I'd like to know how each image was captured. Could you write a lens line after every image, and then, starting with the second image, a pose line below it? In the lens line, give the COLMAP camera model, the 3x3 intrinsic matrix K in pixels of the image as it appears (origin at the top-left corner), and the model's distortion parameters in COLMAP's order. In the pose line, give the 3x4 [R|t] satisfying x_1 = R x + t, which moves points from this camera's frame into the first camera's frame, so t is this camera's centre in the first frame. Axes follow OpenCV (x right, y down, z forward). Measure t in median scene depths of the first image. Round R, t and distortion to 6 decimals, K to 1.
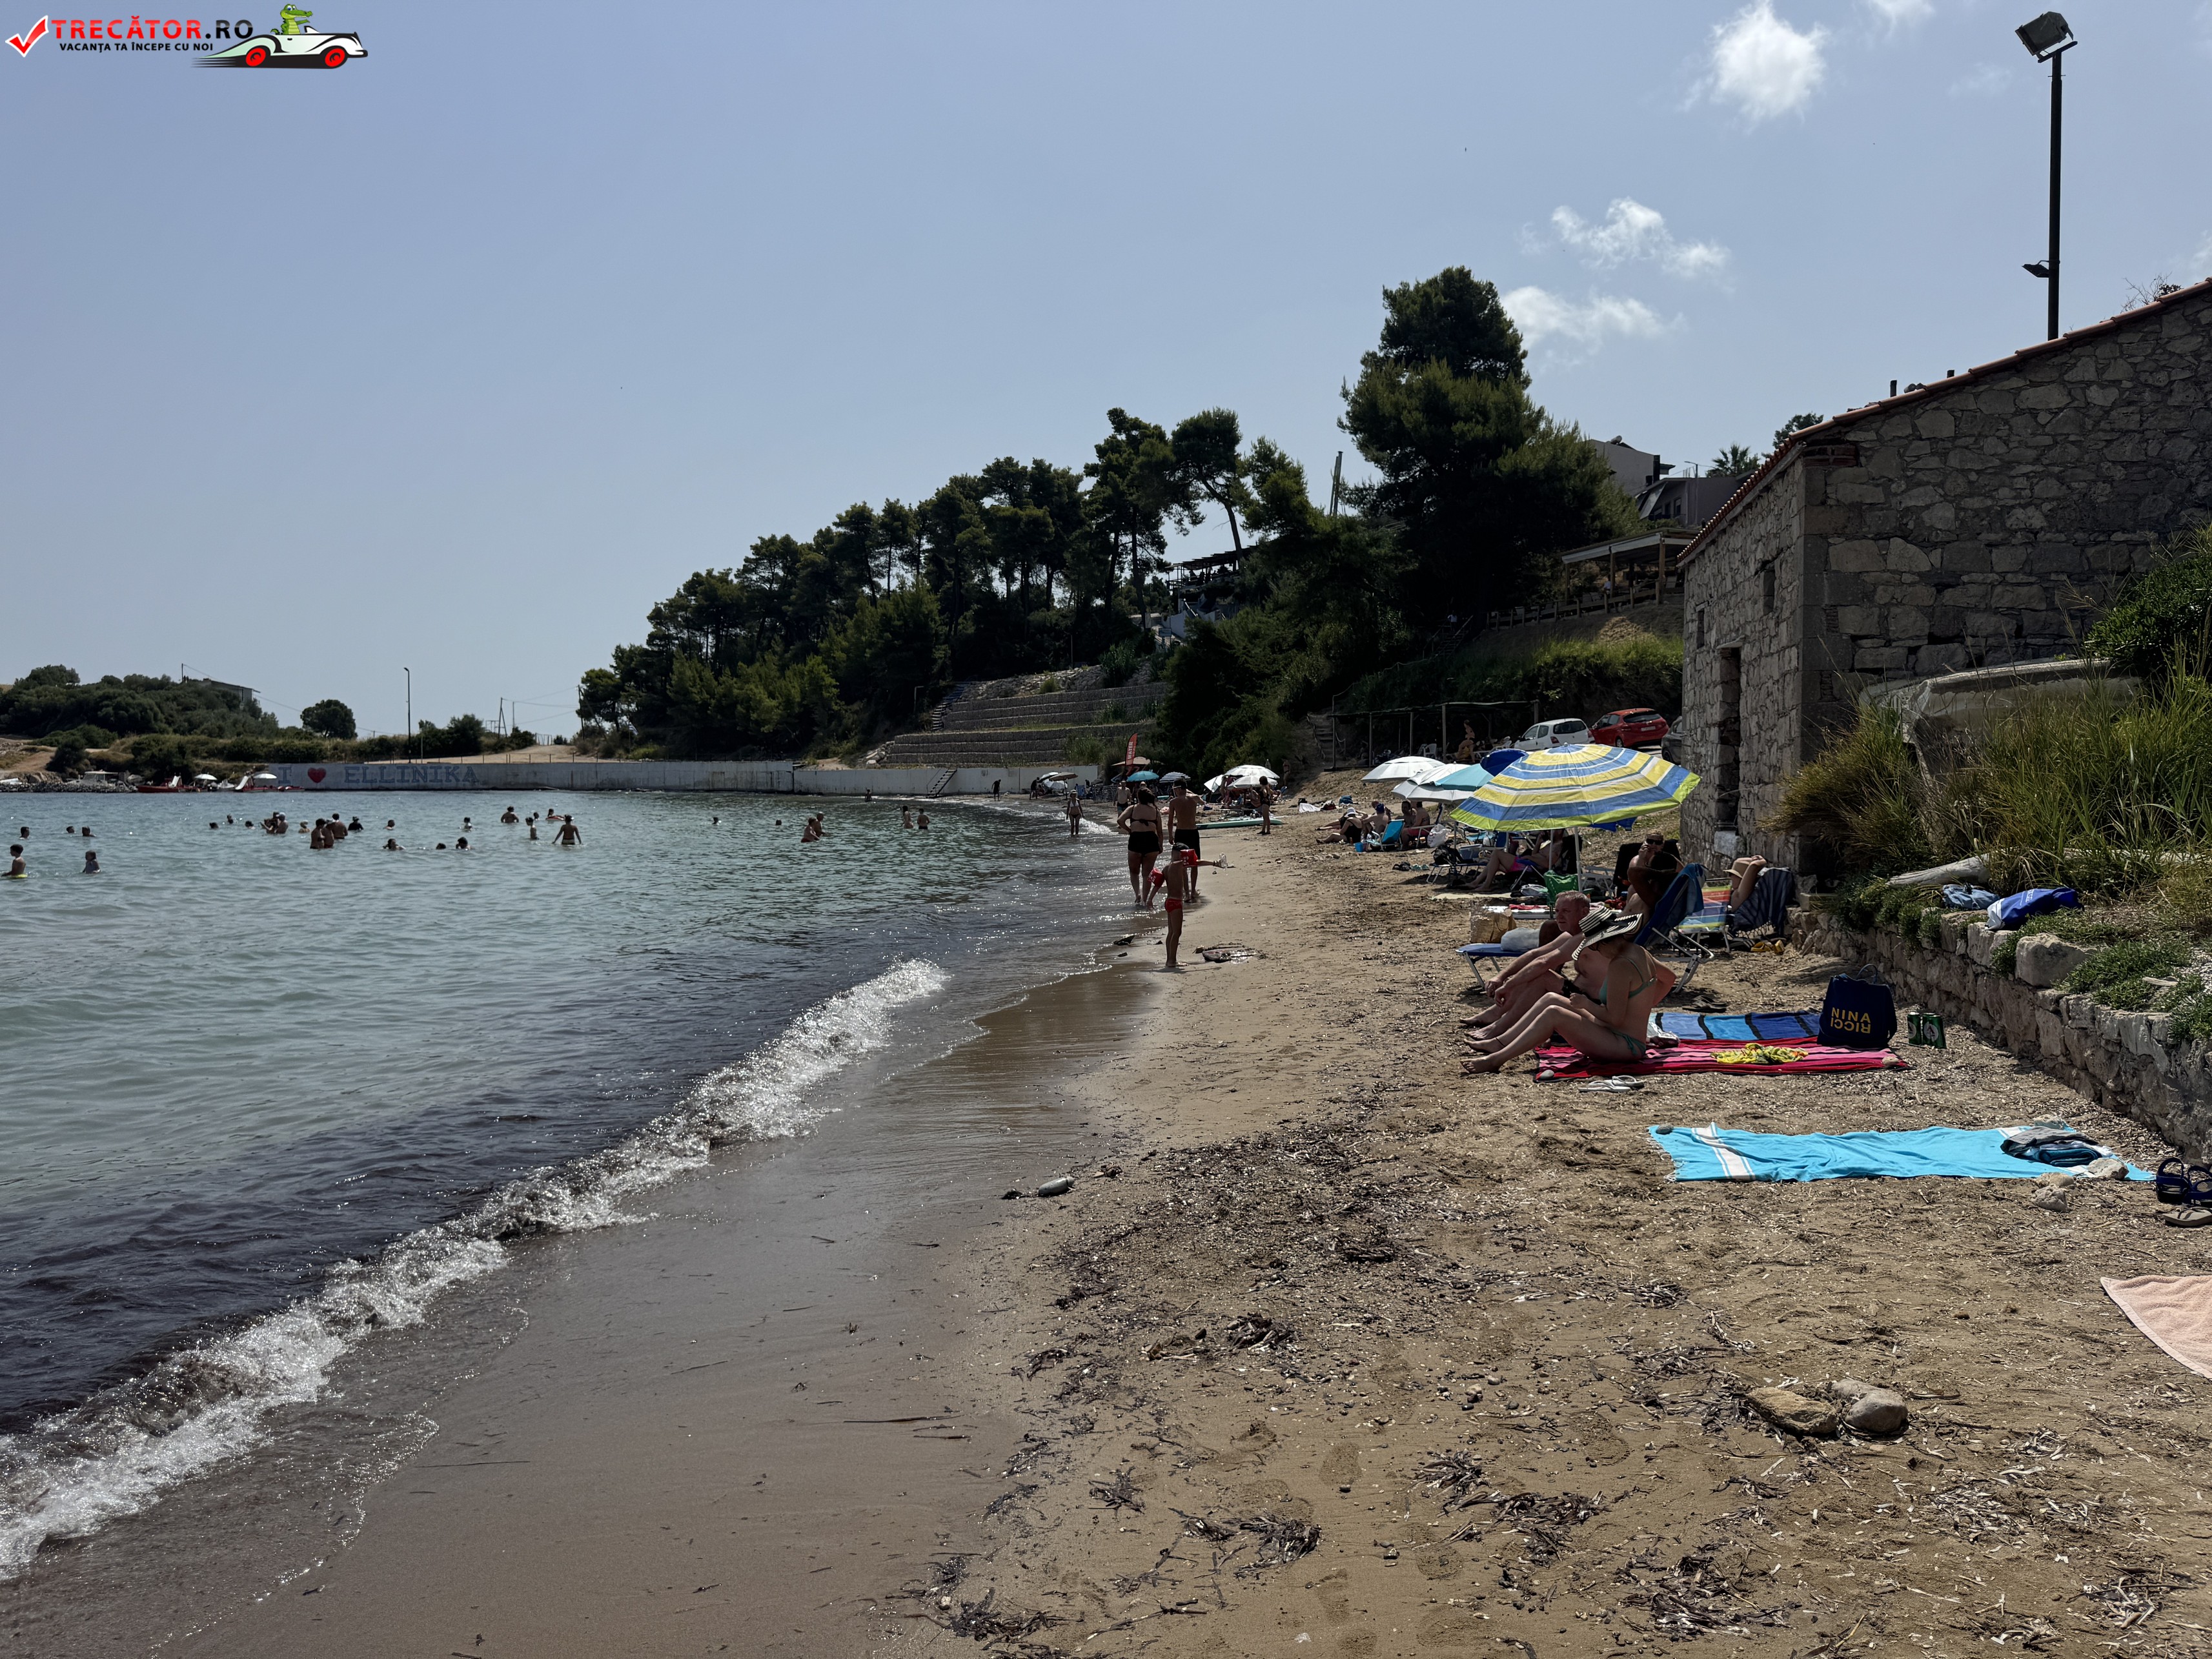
lens RADIAL K [[1543.7, 0, 1103.6], [0, 1543.7, 850.5], [0, 0, 1]] dist [0.050250, -0.059847]
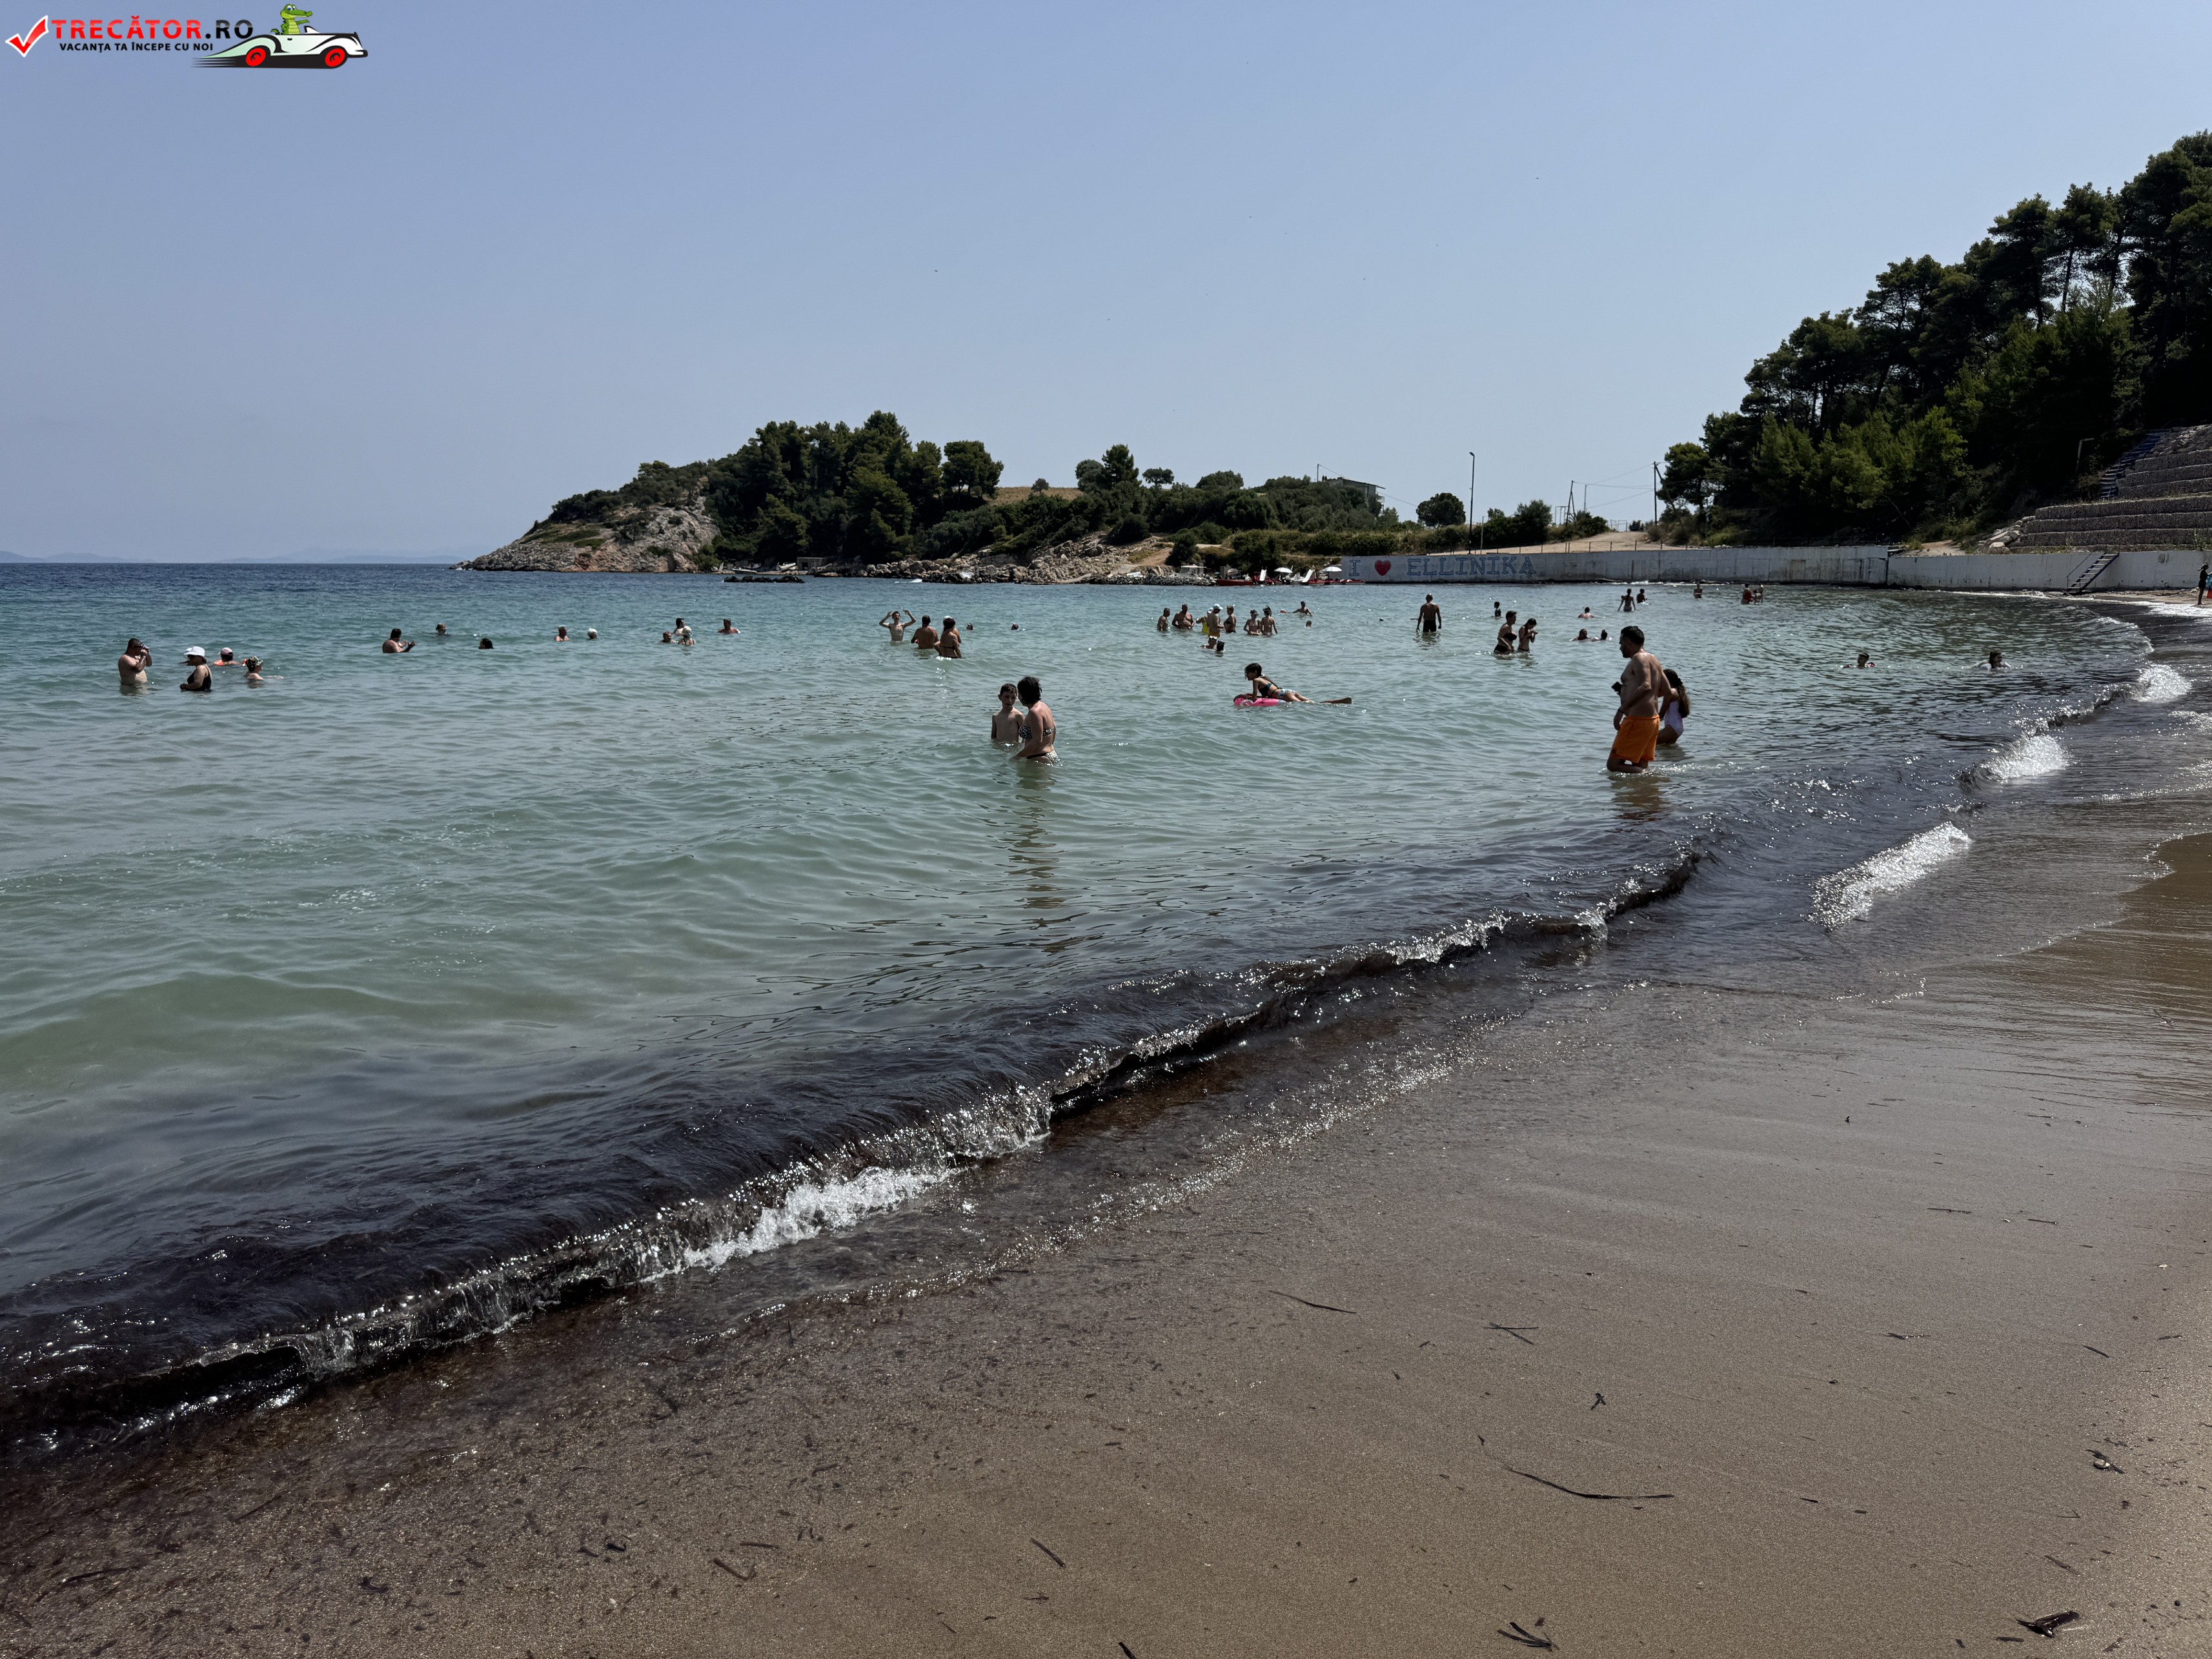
lens RADIAL K [[1543.7, 0, 1128.7], [0, 1543.7, 818.5], [0, 0, 1]] dist [0.050250, -0.059847]
pose [[0.773603, 0.097877, -0.626066, 0.008539], [-0.026638, 0.992149, 0.122194, -0.006391], [0.633110, -0.077852, 0.770137, 0.133039]]
